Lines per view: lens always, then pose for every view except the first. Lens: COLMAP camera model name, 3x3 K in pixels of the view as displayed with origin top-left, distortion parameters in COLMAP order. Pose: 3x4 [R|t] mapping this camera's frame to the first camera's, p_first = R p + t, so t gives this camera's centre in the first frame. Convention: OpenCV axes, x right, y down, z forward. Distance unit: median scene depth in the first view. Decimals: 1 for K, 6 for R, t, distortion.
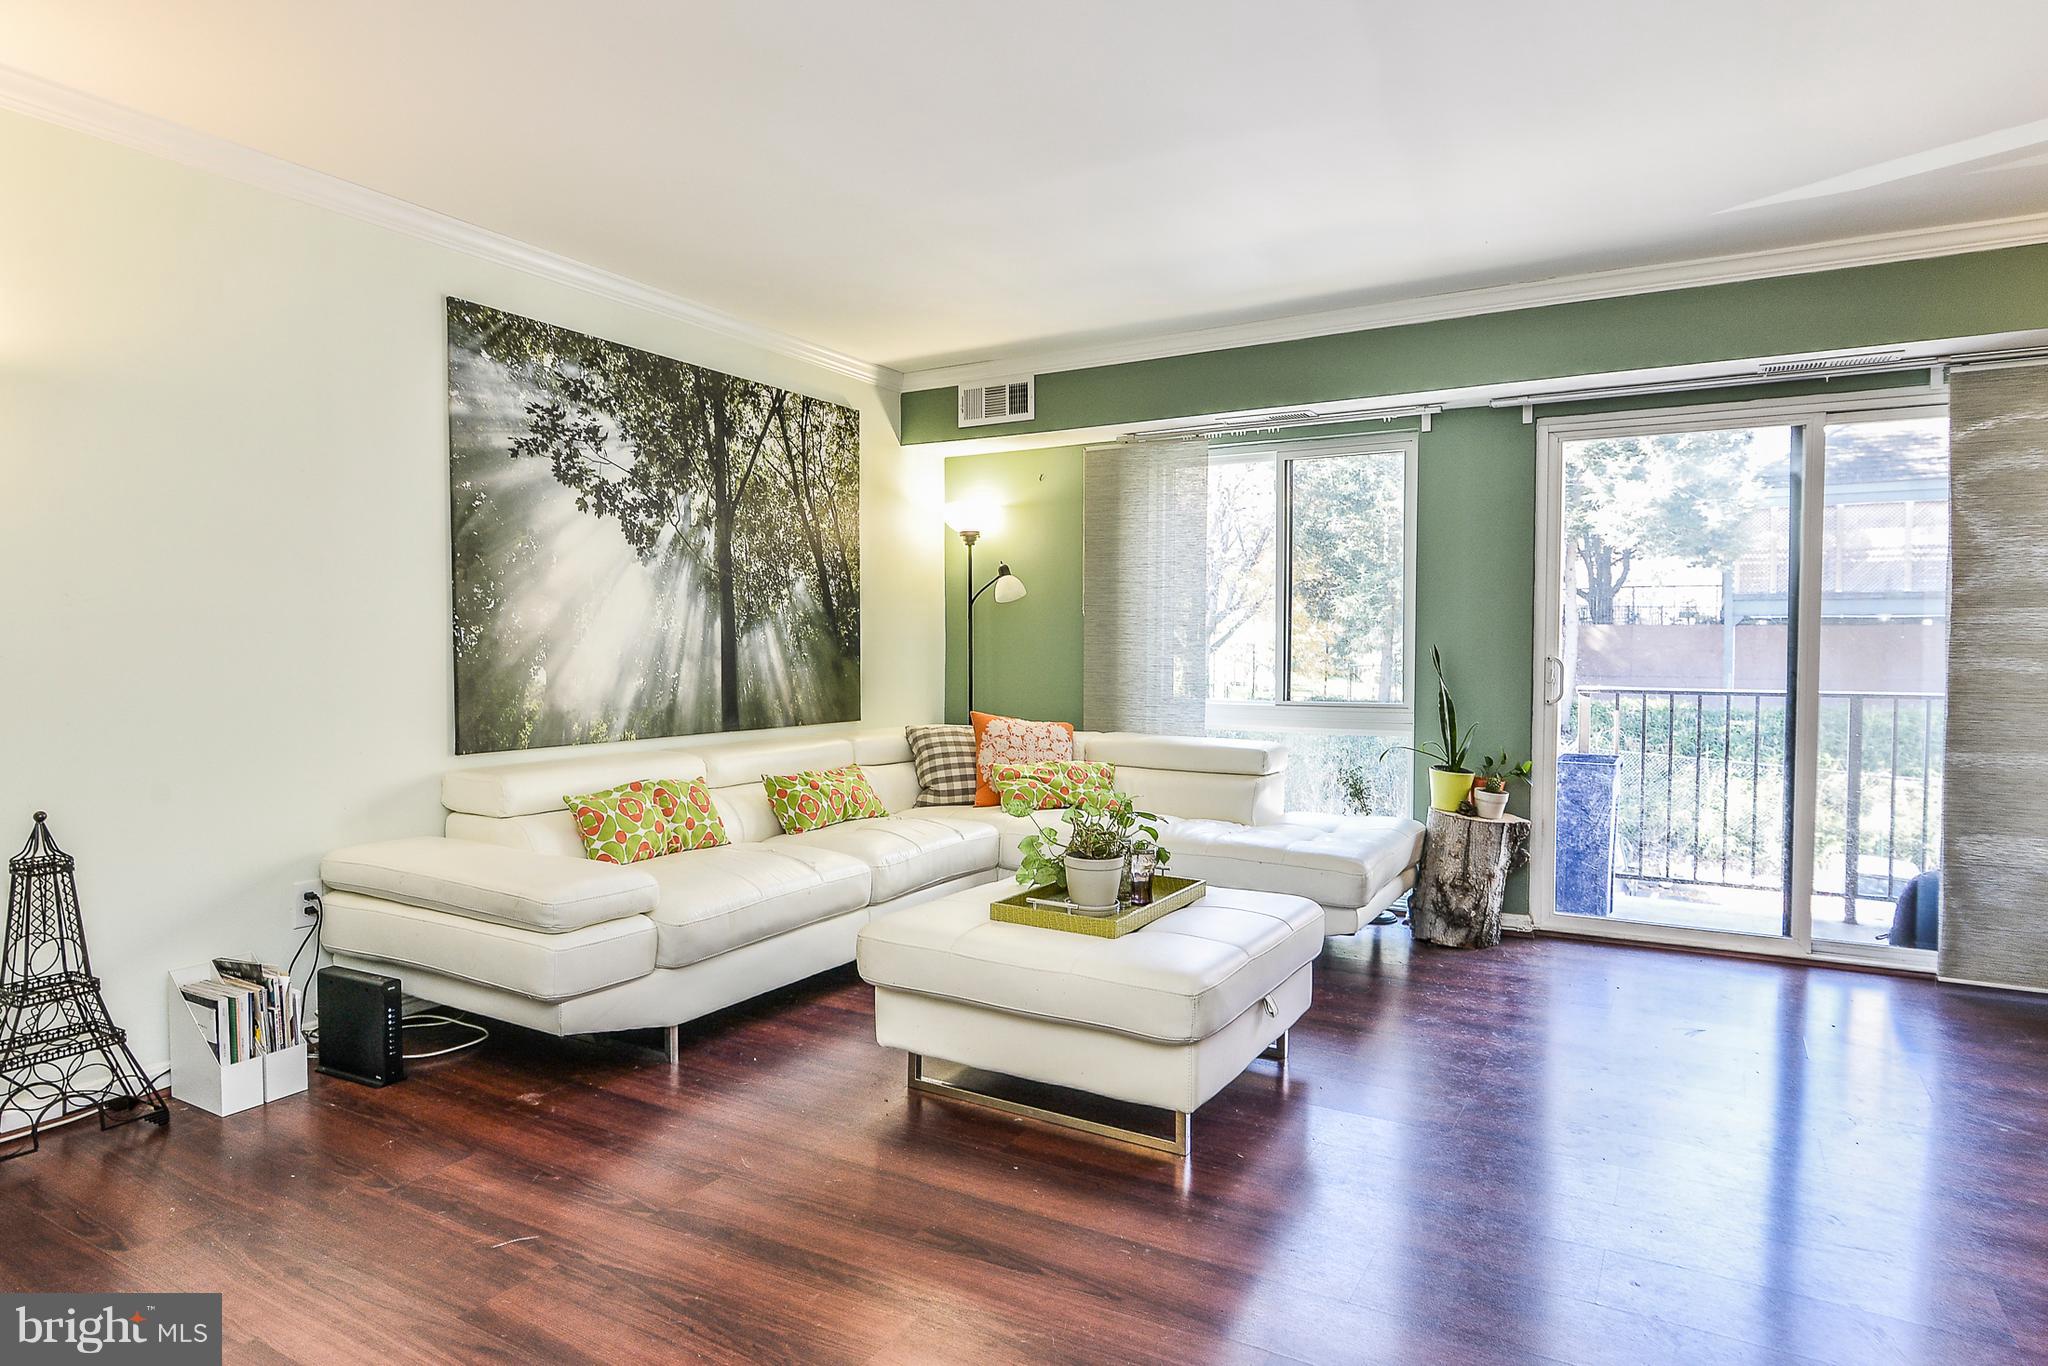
lens RADIAL K [[1142.0, 0, 1031.1], [0, 1142.0, 671.2], [0, 0, 1]] dist [0.008913, 0.001872]
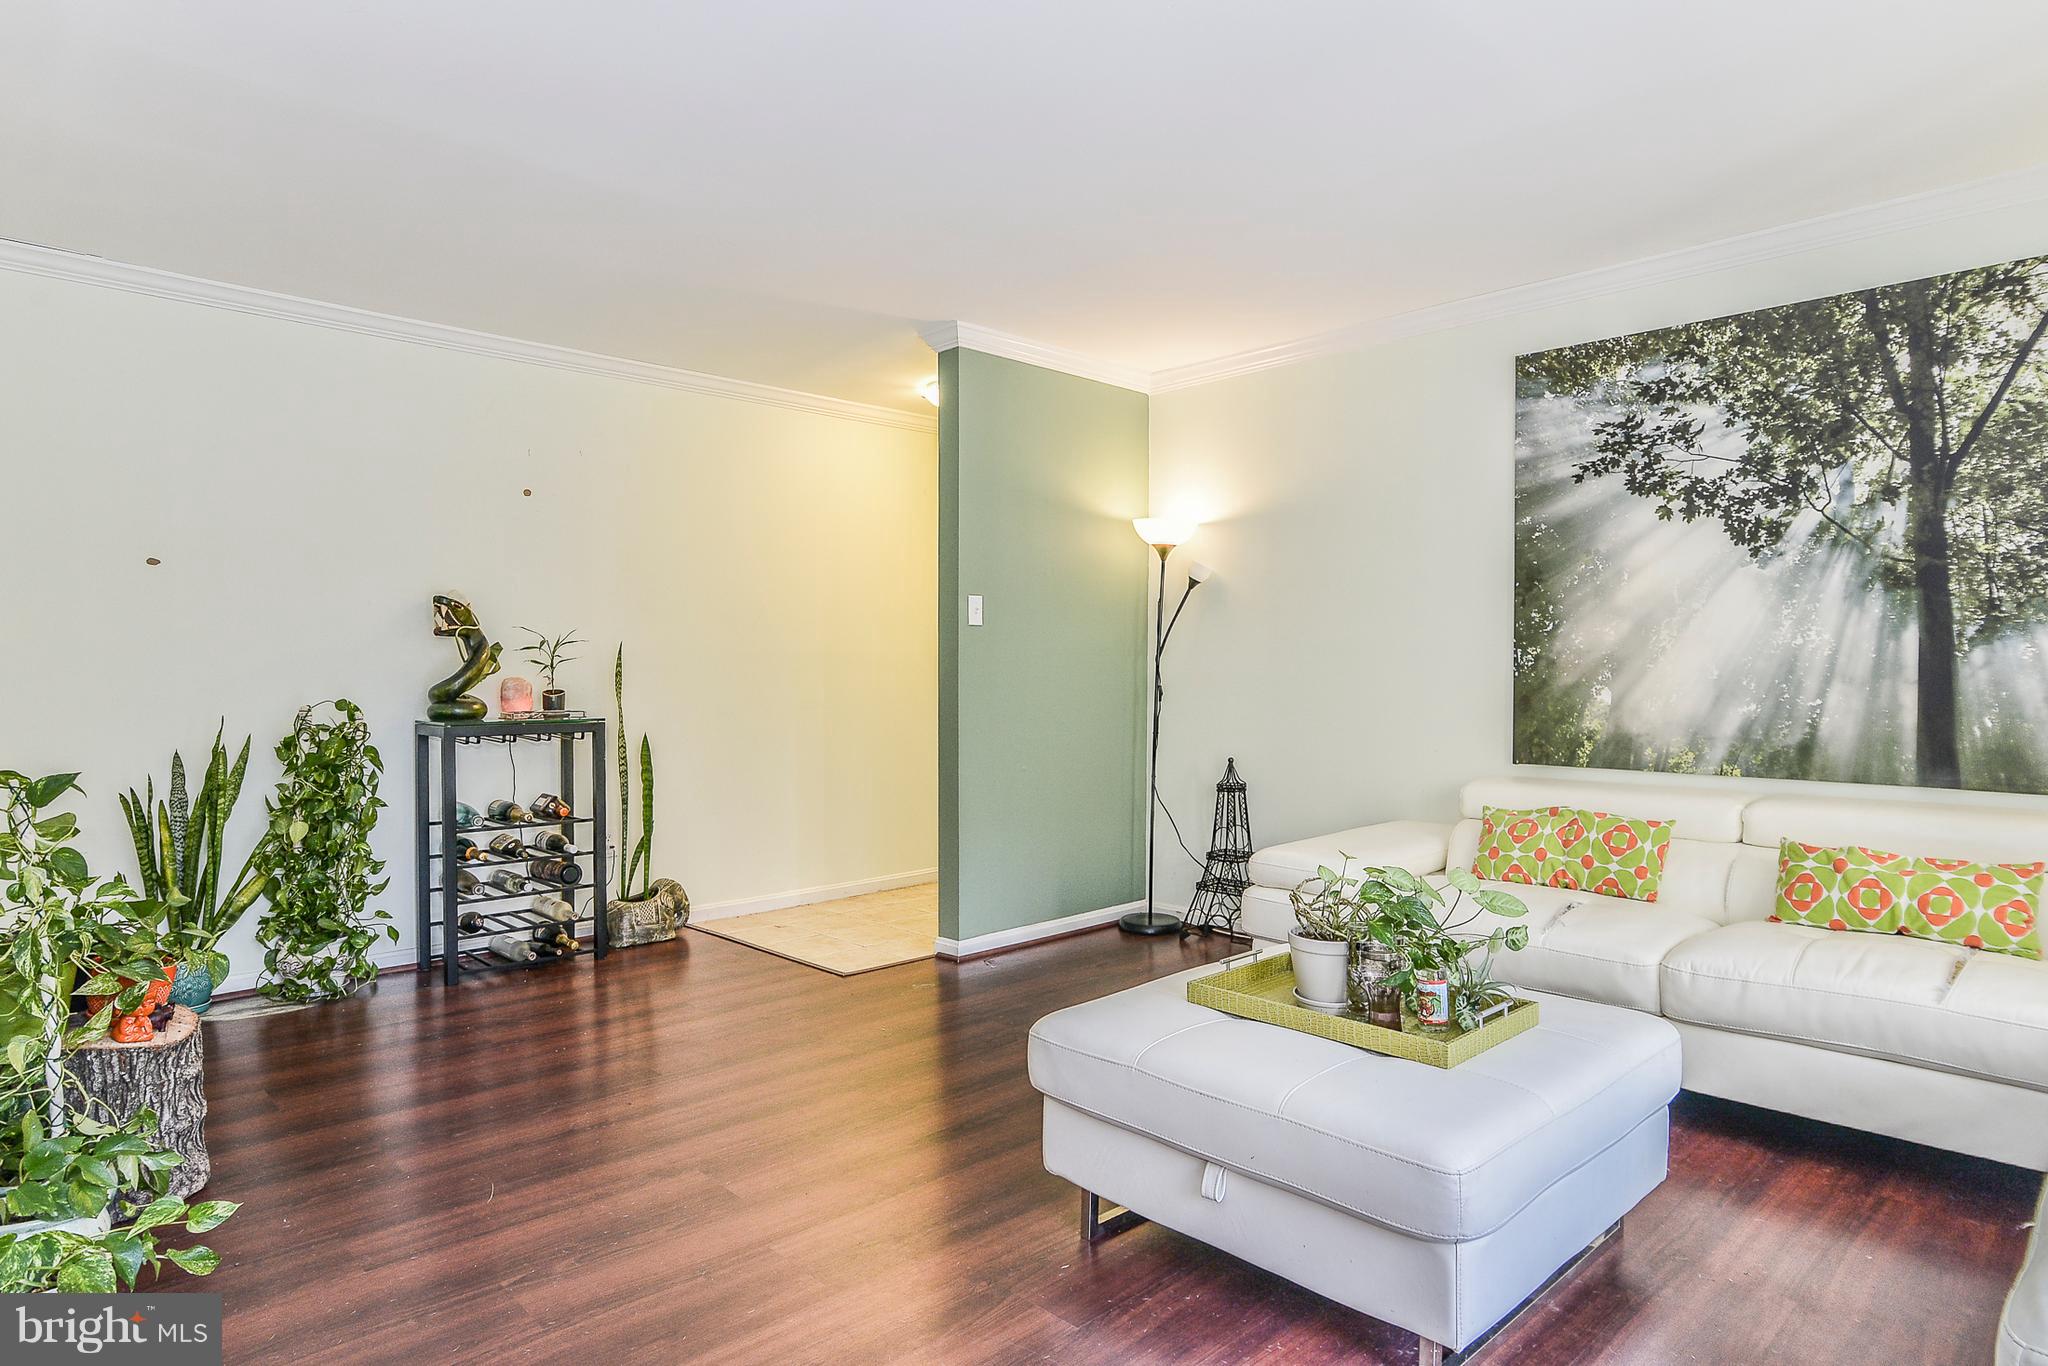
lens RADIAL K [[1149.2, 0, 1035.6], [0, 1149.2, 691.6], [0, 0, 1]] dist [-0.000632, 0.000785]
pose [[-0.242088, 0.011313, -0.970188, 0.612968], [-0.026261, 0.999489, 0.018207, -0.004304], [0.969899, 0.029885, -0.241667, 0.711788]]
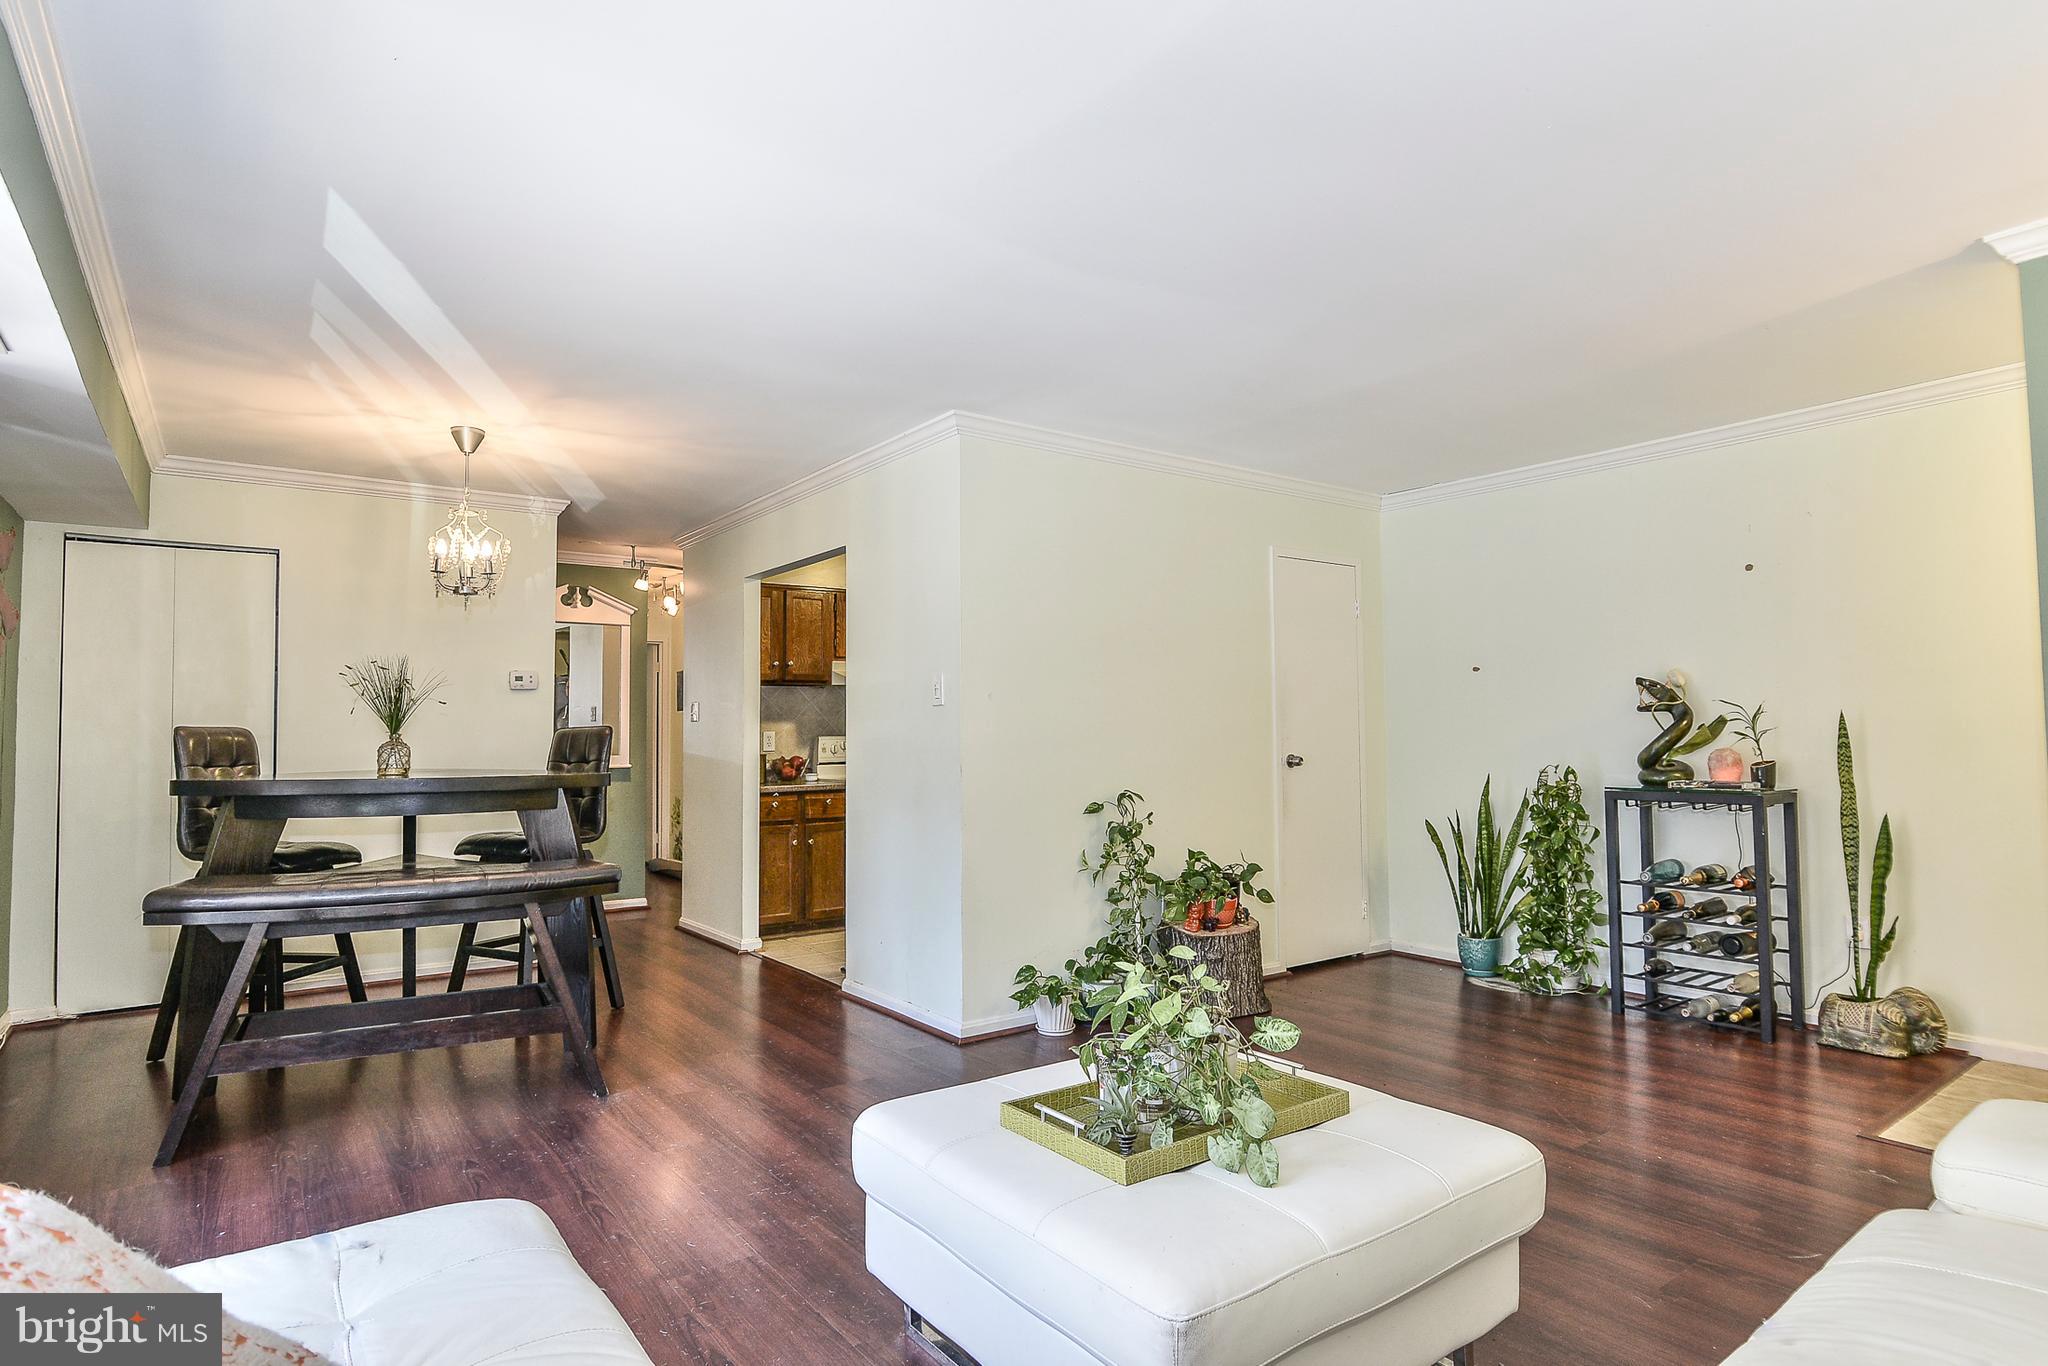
lens RADIAL K [[1075.8, 0, 1011.6], [0, 1075.8, 695.0], [0, 0, 1]] dist [-0.020689, 0.002846]
pose [[-0.927205, 0.014041, 0.374290, -0.081882], [0.012386, 0.999900, -0.006825, -0.040199], [-0.374348, -0.001693, -0.927287, 1.226932]]
